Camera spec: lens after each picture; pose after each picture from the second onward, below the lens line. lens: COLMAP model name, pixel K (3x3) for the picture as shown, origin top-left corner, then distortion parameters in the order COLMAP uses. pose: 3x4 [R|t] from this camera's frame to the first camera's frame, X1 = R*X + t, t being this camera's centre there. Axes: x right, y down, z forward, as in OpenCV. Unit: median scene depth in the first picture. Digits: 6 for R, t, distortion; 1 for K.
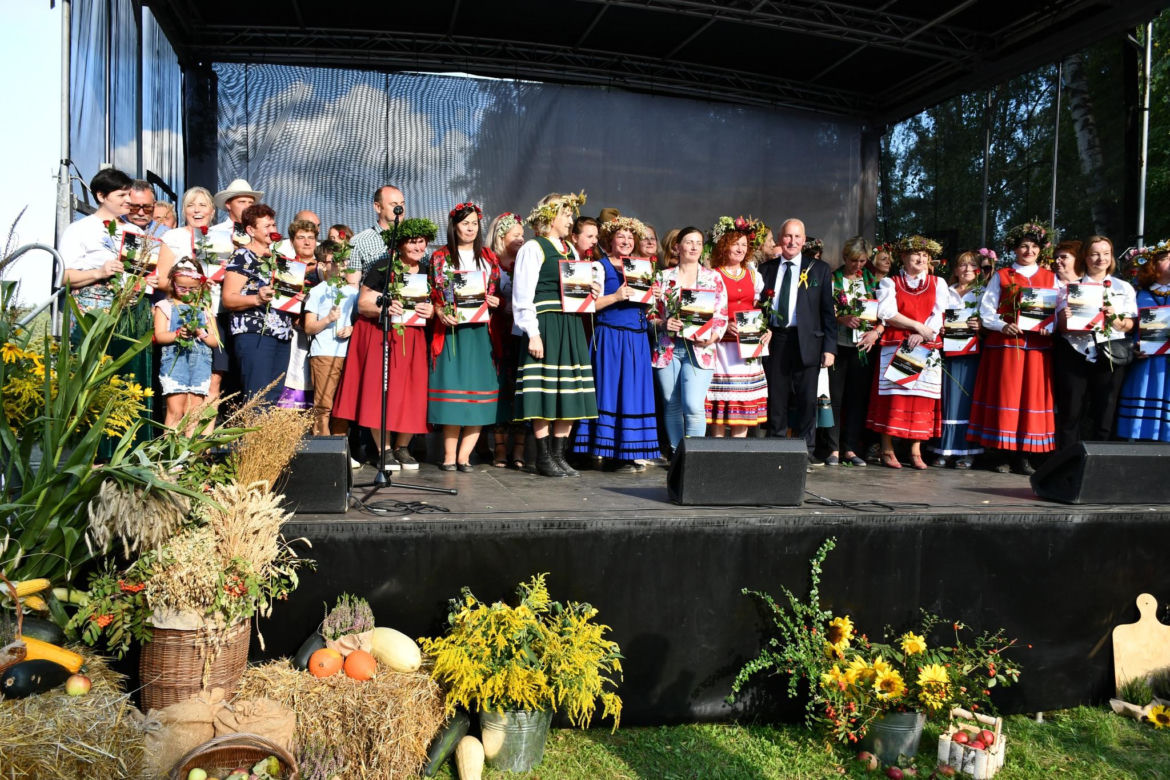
lens RADIAL K [[1596.5, 0, 586.1], [0, 1596.5, 392.1], [0, 0, 1]] dist [-0.082343, 0.000000]
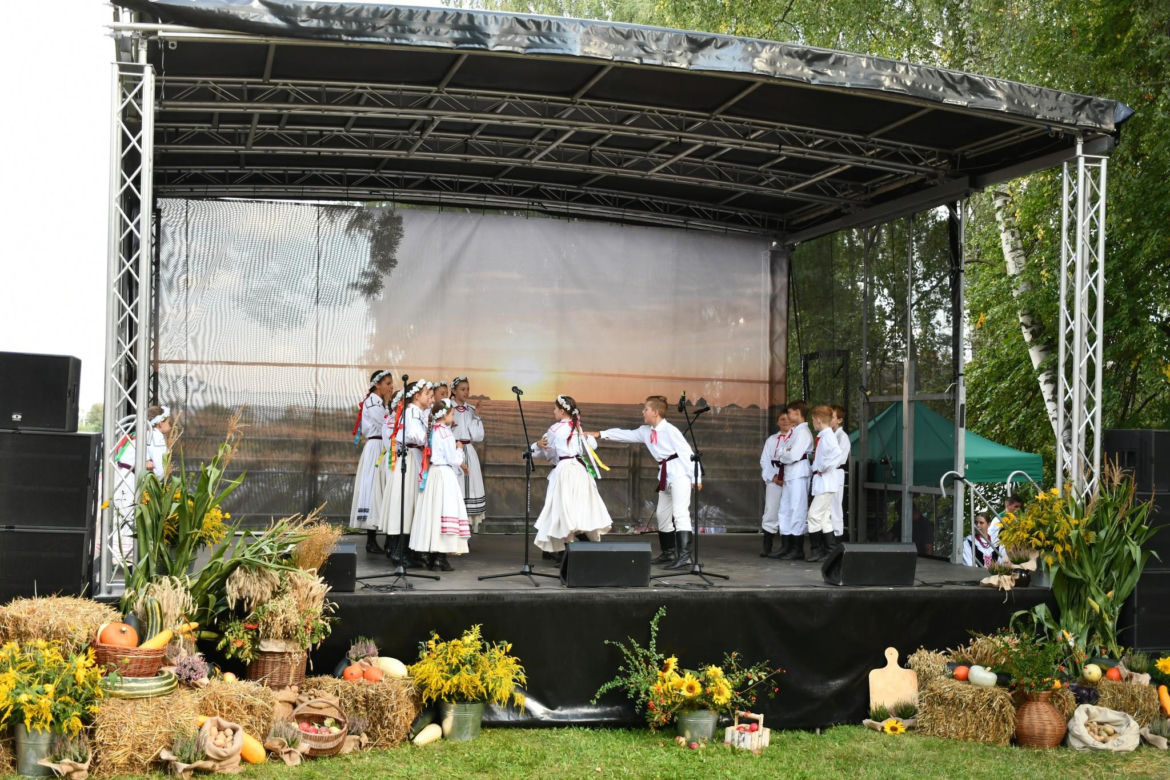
lens RADIAL K [[1596.5, 0, 584.5], [0, 1596.5, 389.4], [0, 0, 1]] dist [-0.082343, 0.000000]
pose [[0.998794, -0.004852, 0.048866, 0.003886], [0.008263, 0.997524, -0.069838, -0.013314], [-0.048407, 0.070157, 0.996361, -0.672724]]
